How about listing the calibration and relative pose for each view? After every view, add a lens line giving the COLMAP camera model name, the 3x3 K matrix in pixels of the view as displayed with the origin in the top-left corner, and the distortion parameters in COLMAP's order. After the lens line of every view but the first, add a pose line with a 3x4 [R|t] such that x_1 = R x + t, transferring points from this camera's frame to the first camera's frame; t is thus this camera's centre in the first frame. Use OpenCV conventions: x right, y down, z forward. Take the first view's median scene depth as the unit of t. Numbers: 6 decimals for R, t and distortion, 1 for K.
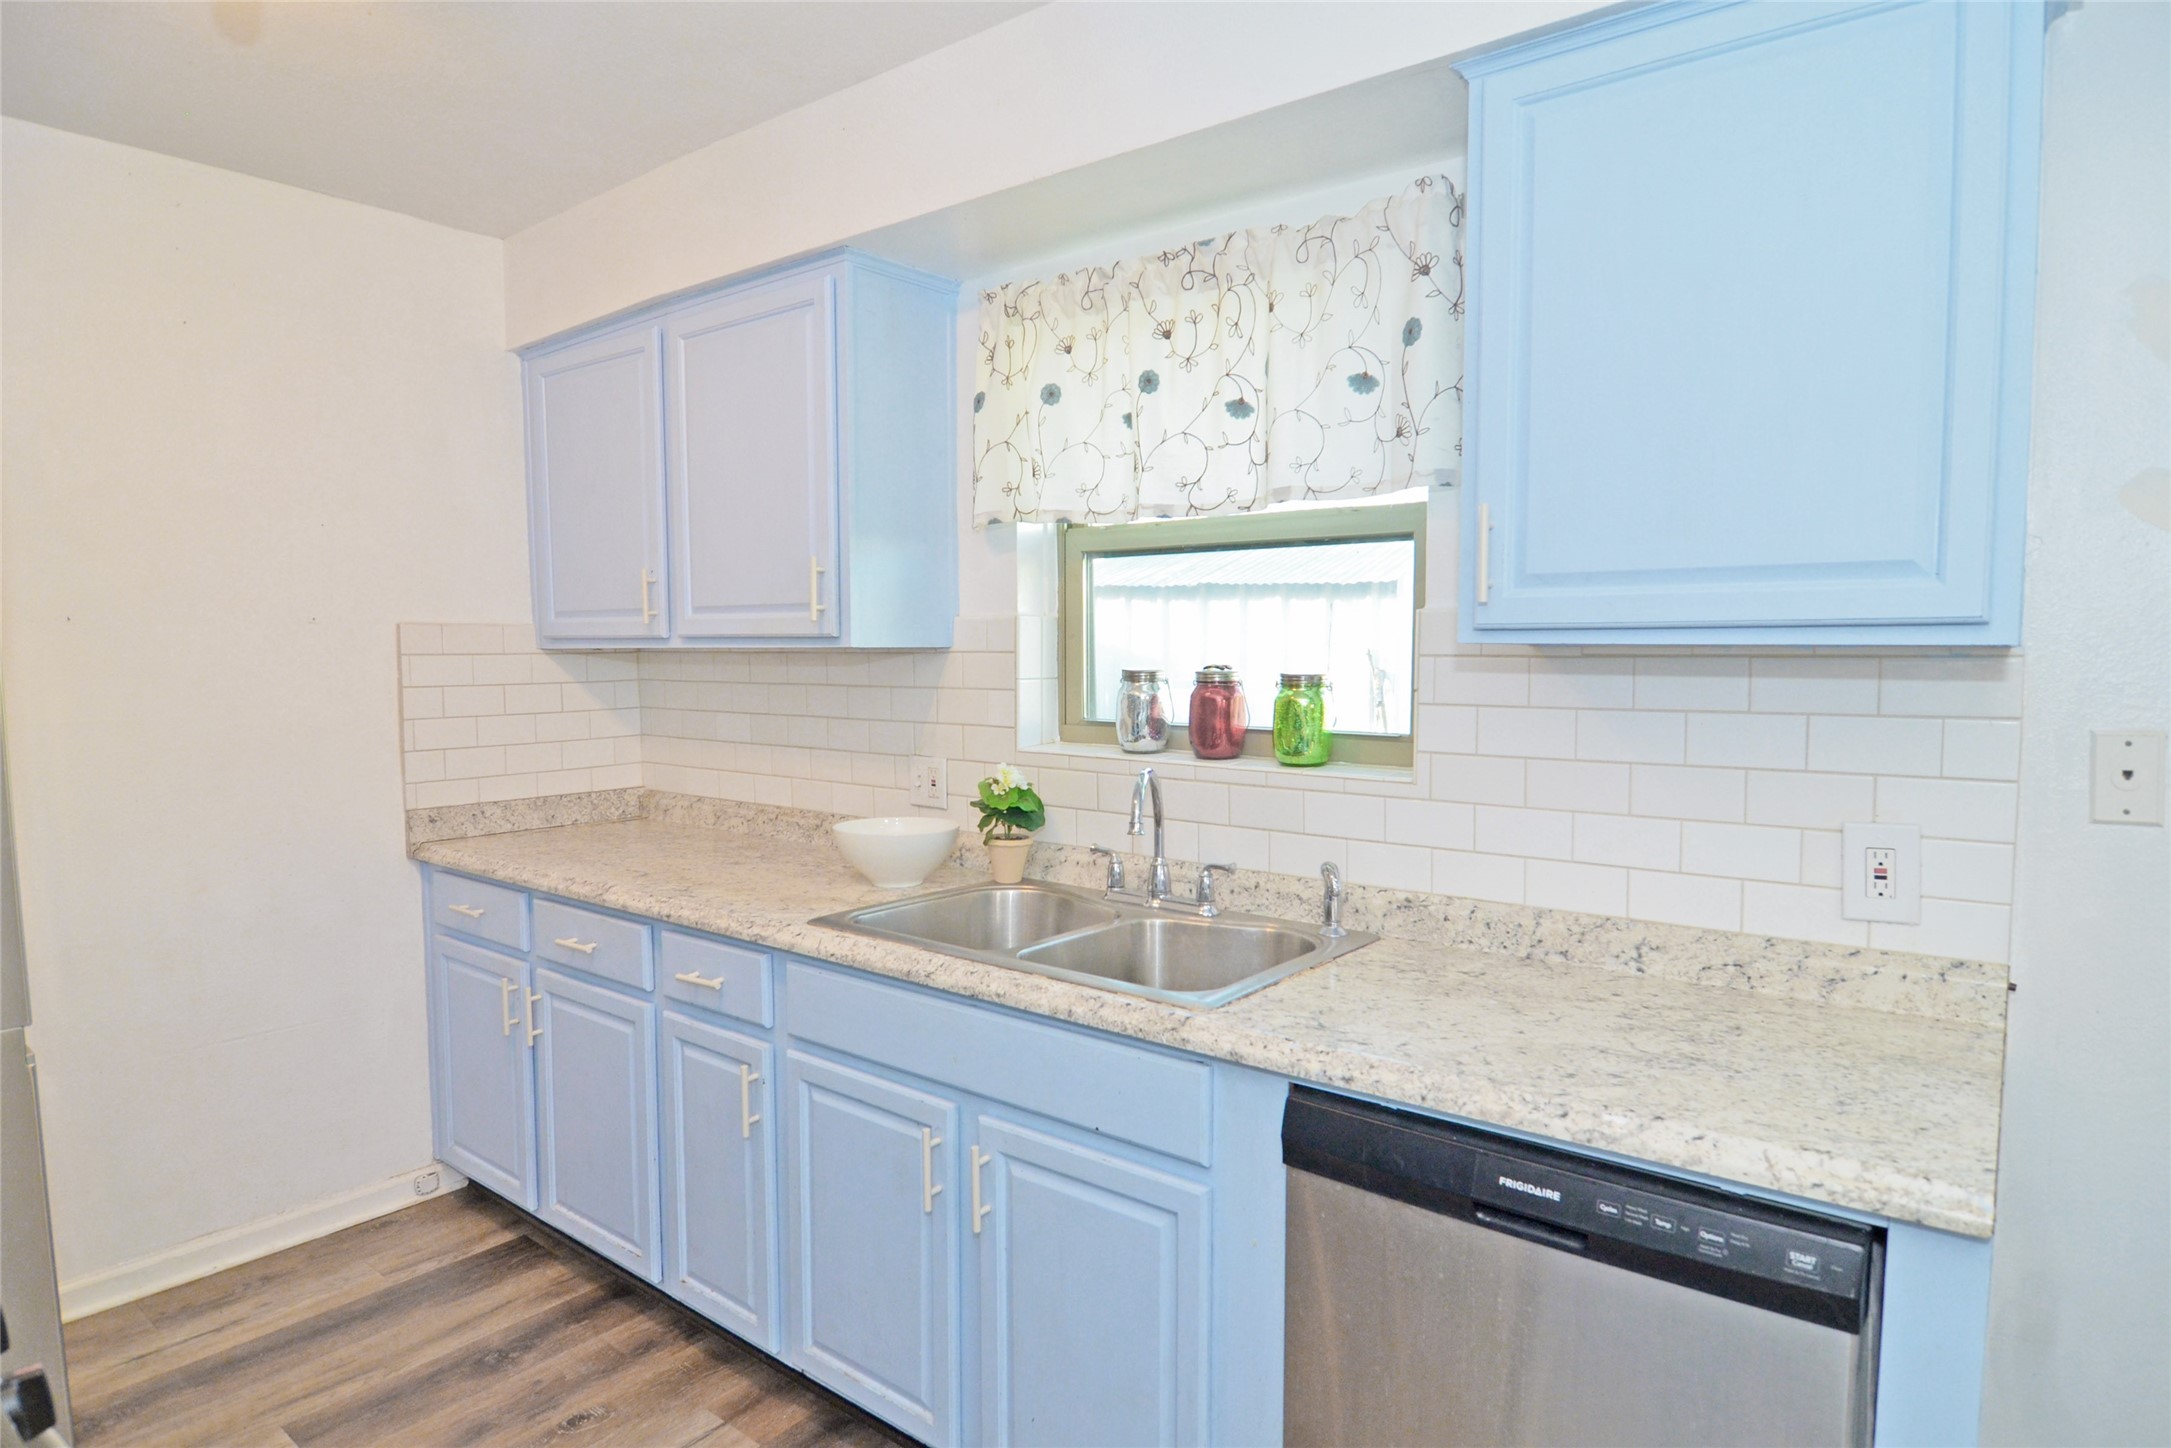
lens RADIAL K [[1231.7, 0, 1080.8], [0, 1231.7, 725.7], [0, 0, 1]] dist [-0.018544, 0.000869]
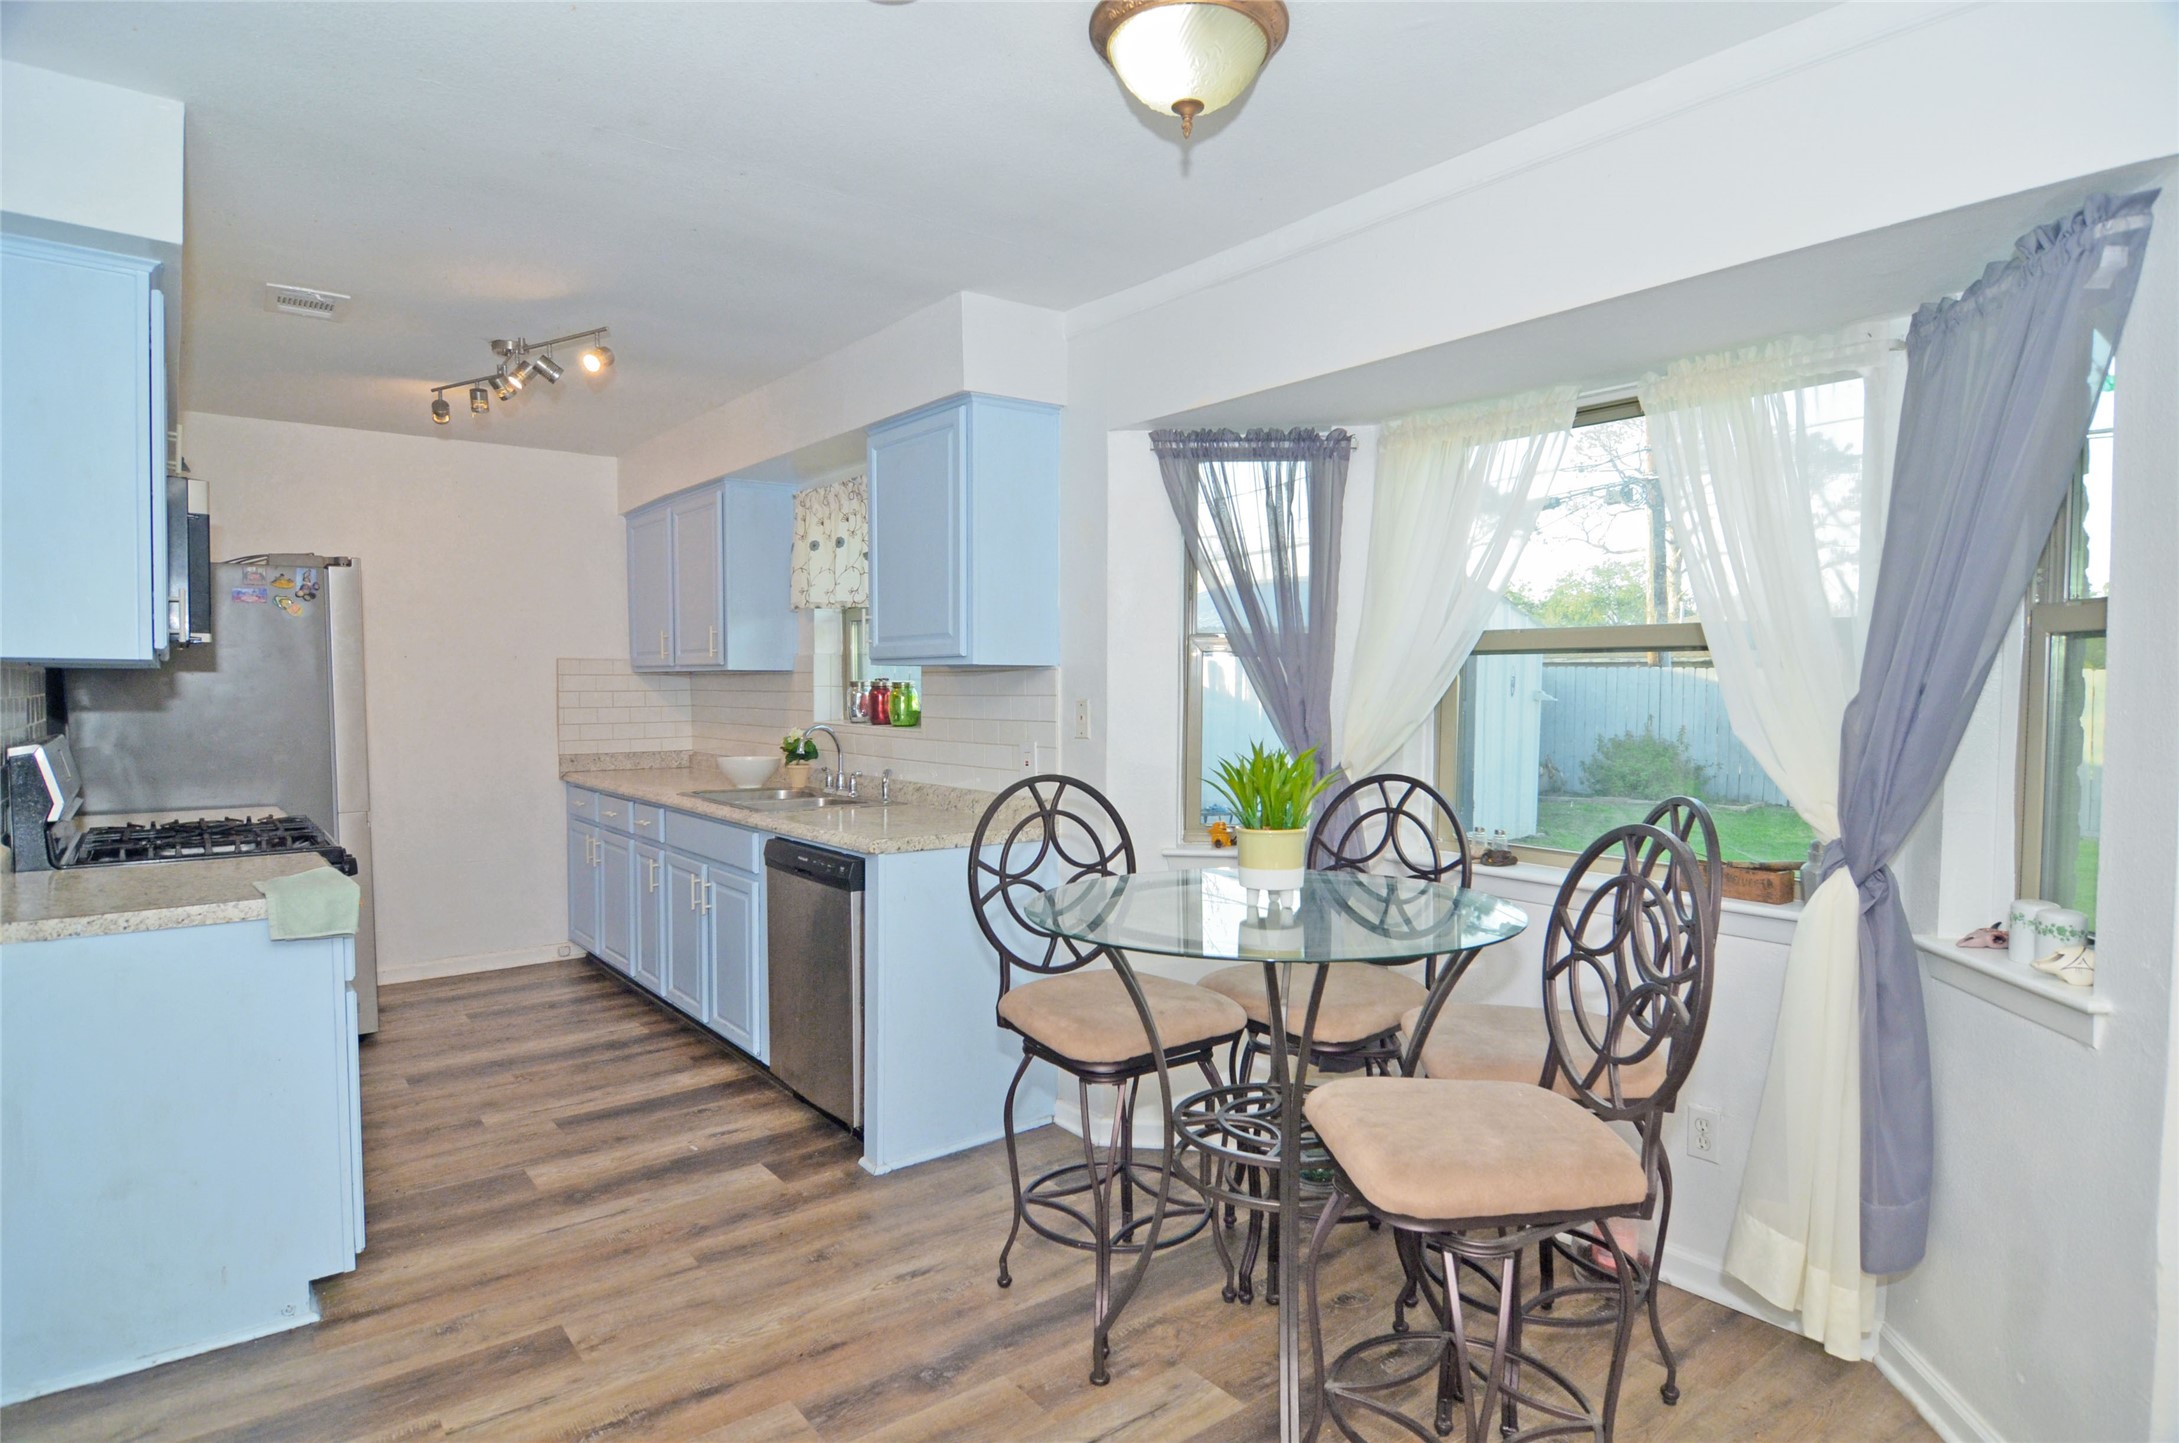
lens RADIAL K [[1163.1, 0, 1097.4], [0, 1163.1, 727.2], [0, 0, 1]] dist [-0.015140, -0.003441]
pose [[0.975923, 0.013676, -0.217684, 0.688292], [-0.020370, 0.999385, -0.028540, 0.061134], [0.217160, 0.032287, 0.975602, -0.615754]]
